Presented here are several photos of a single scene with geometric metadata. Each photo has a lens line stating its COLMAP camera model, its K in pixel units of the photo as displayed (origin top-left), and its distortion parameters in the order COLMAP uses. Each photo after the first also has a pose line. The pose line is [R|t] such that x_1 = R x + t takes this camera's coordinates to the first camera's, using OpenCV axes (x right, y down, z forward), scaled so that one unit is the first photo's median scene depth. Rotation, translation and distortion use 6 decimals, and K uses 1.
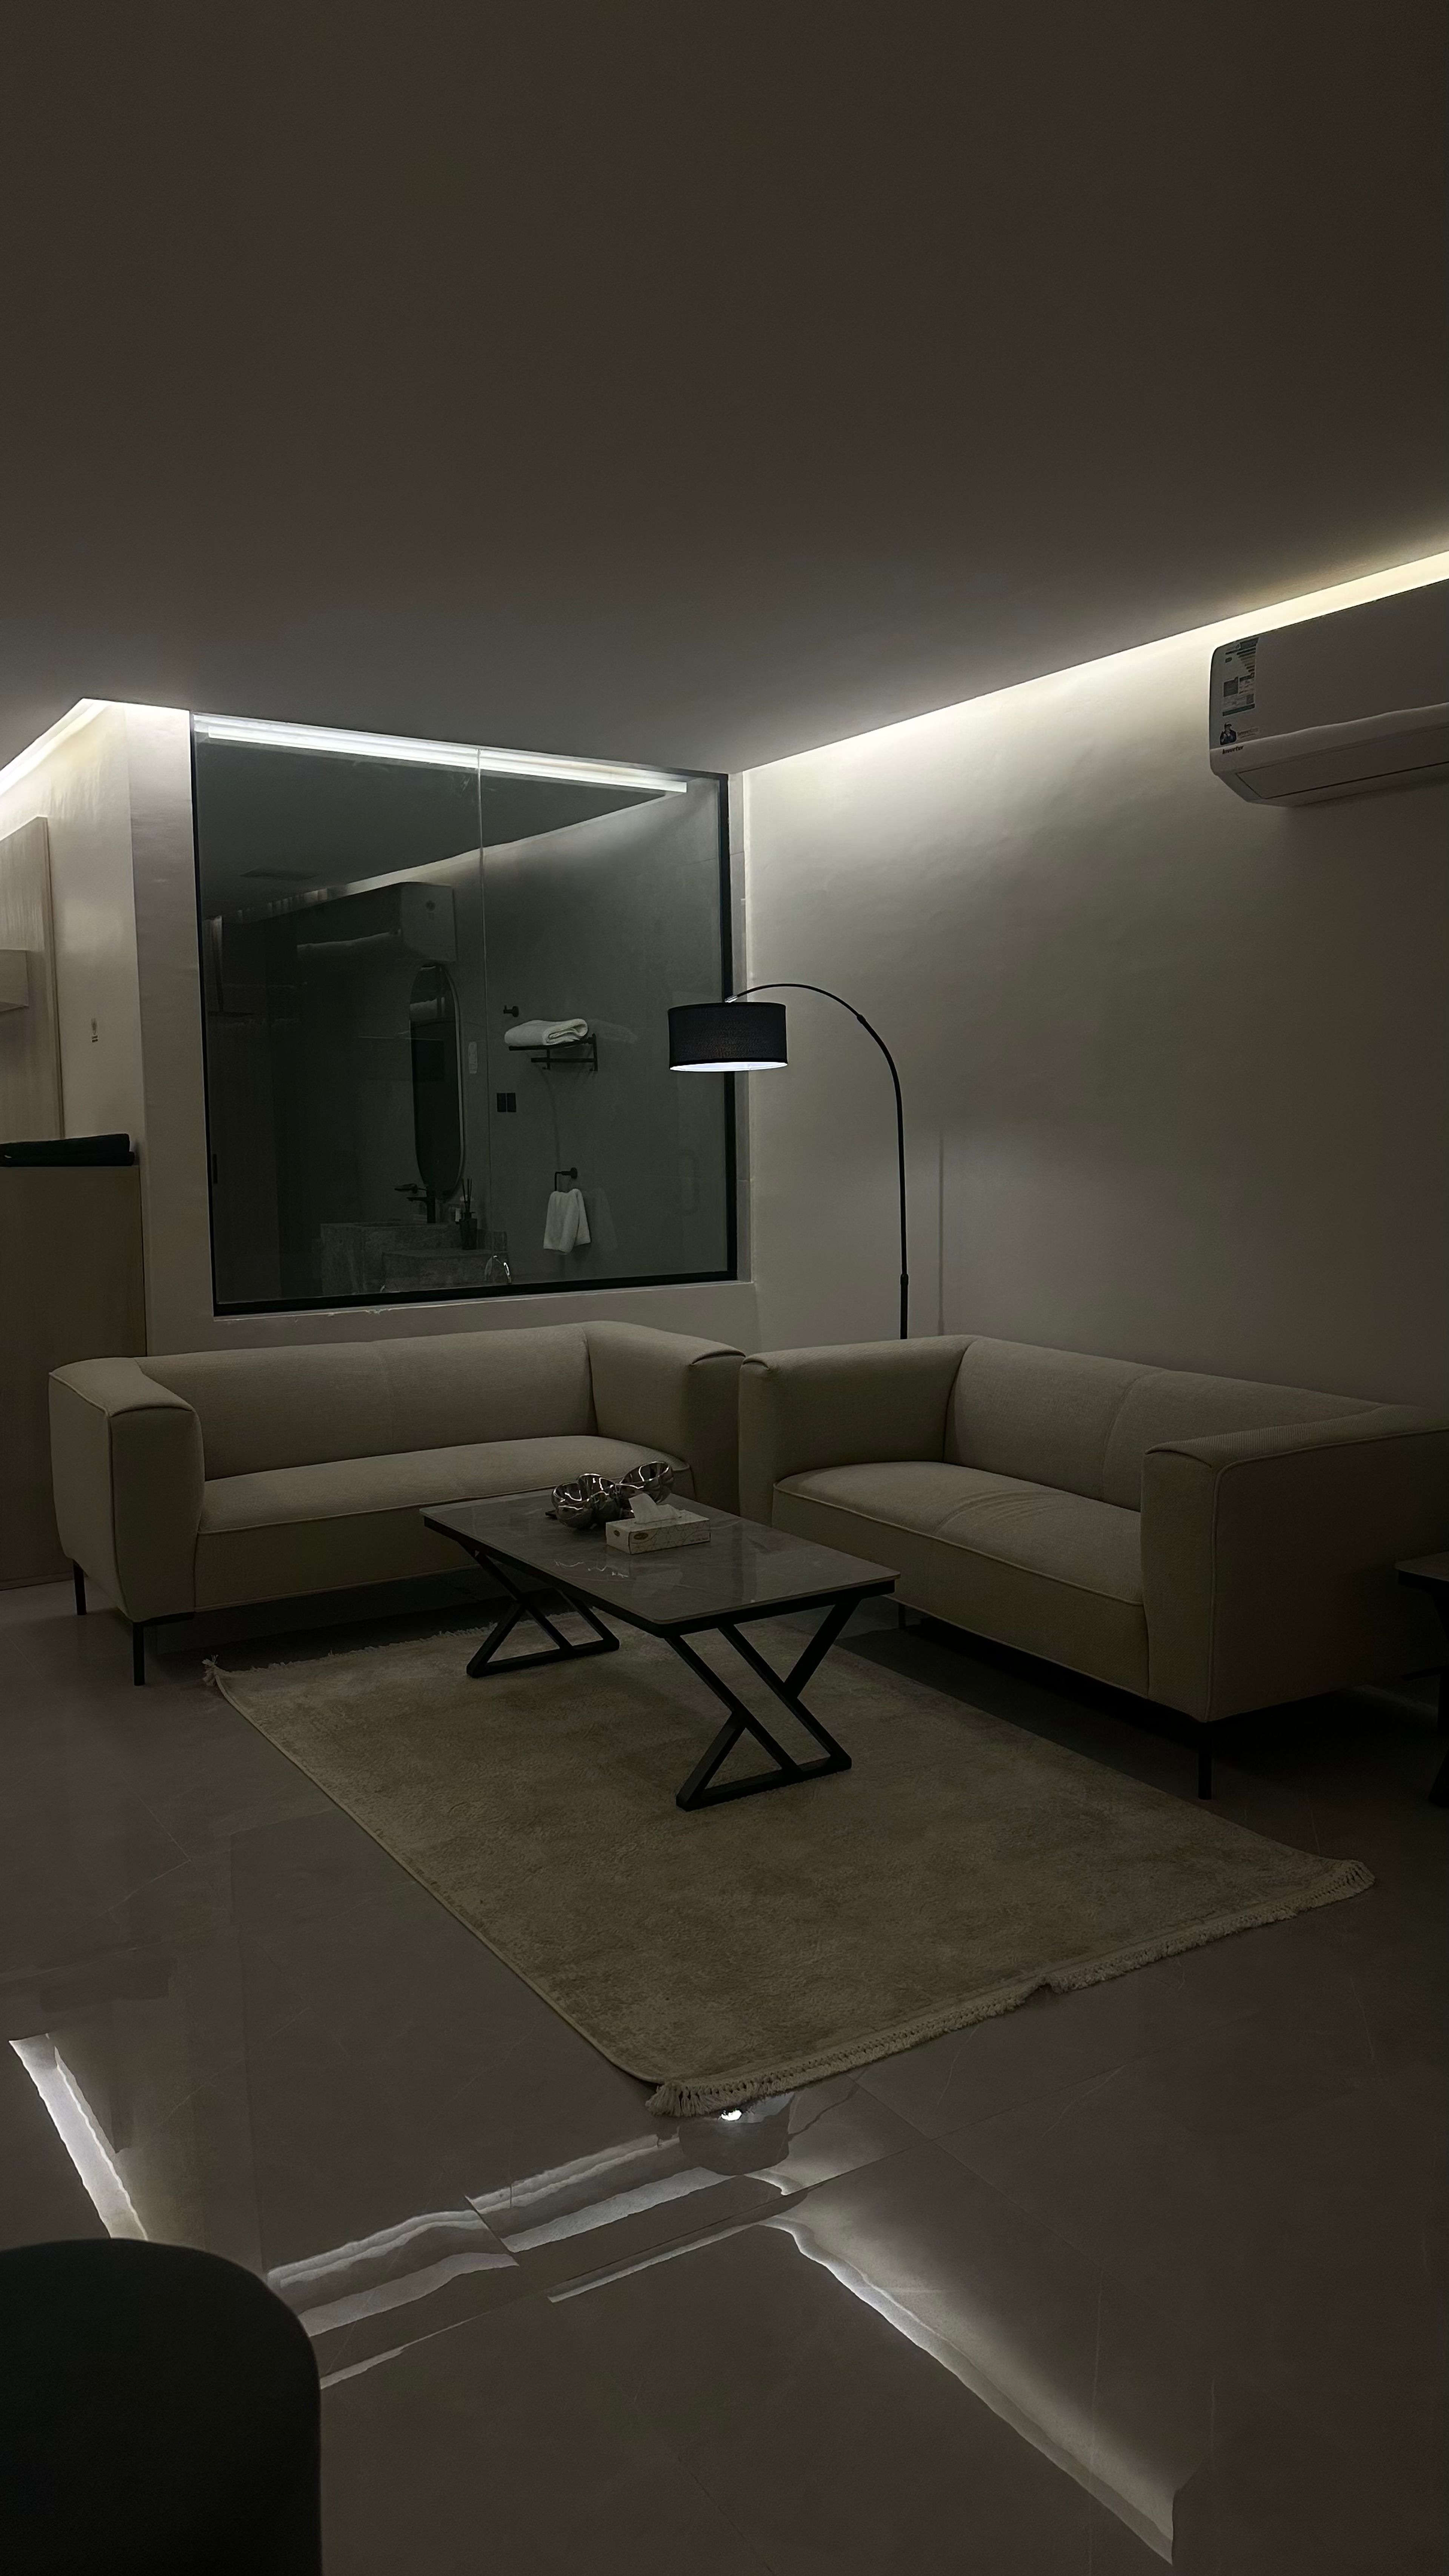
lens RADIAL K [[1808.1, 0, 724.5], [0, 1808.1, 1288.0], [0, 0, 1]] dist [0.000595, -0.004459]
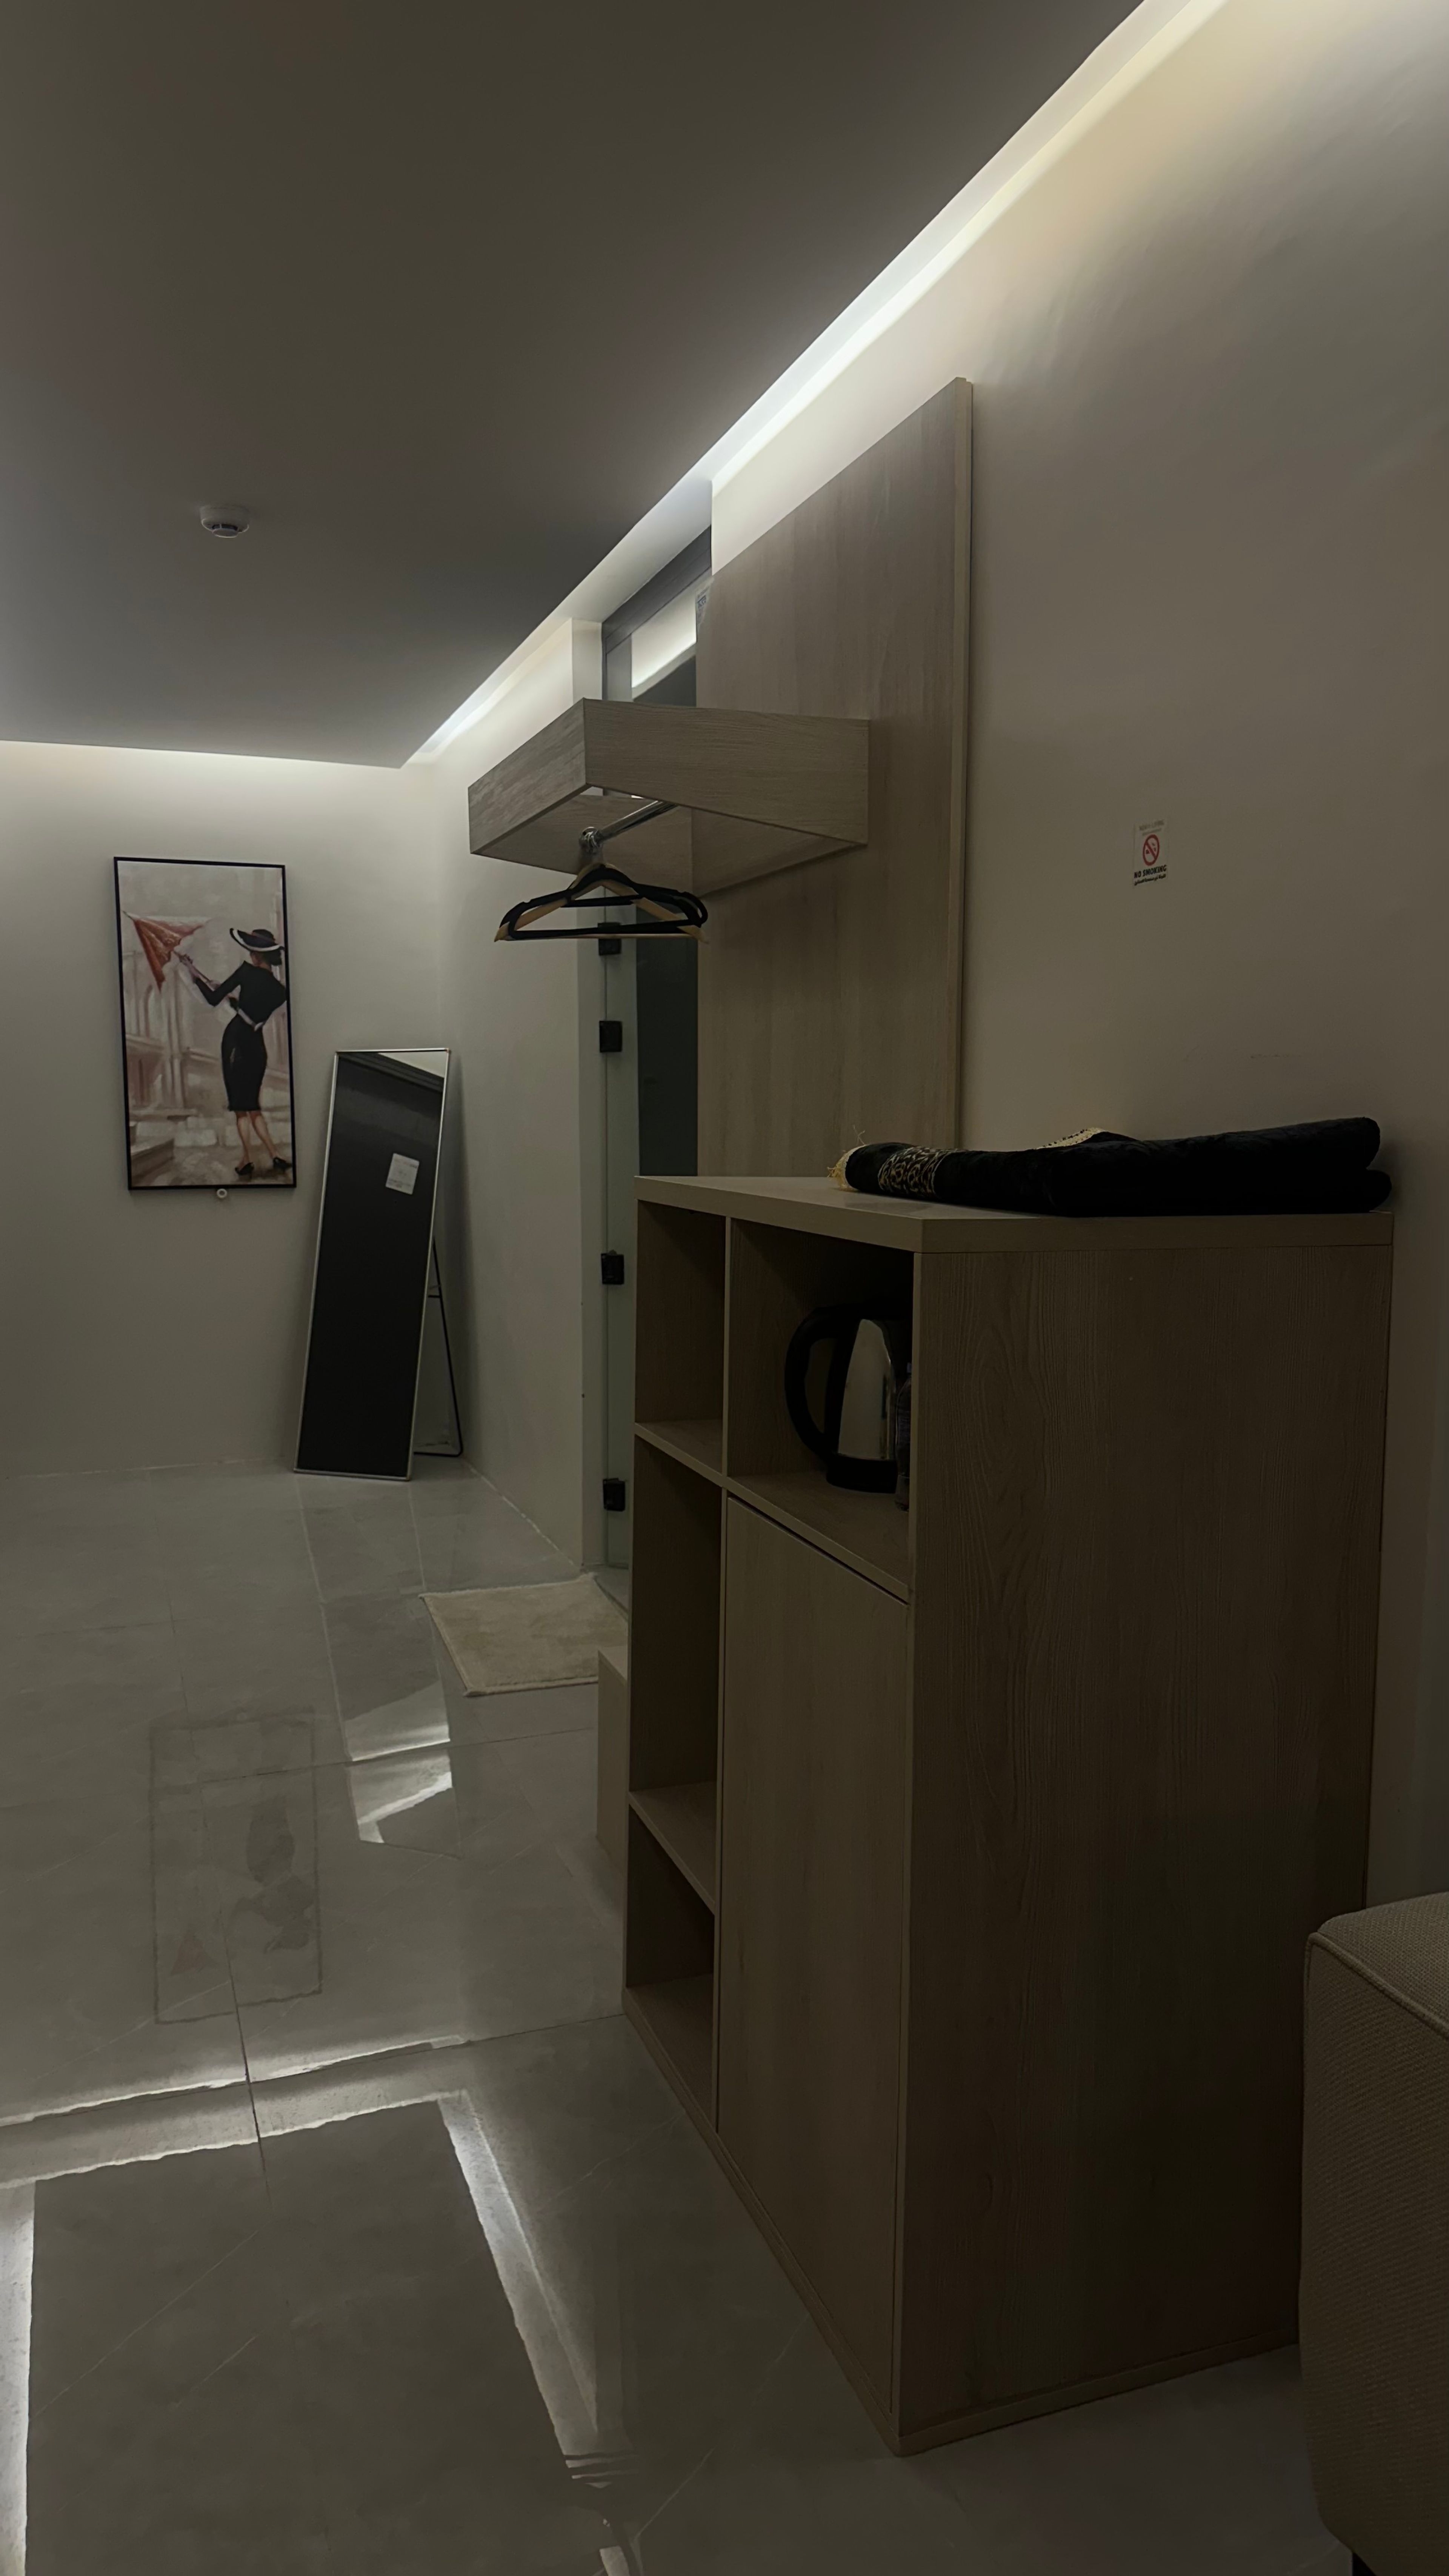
lens RADIAL K [[1791.0, 0, 725.6], [0, 1791.0, 1306.6], [0, 0, 1]] dist [0.024982, -0.001553]
pose [[0.976865, 0.031310, -0.211551, -0.374402], [-0.032890, 0.999451, -0.003957, -0.044622], [0.211311, 0.010823, 0.977359, 0.643380]]
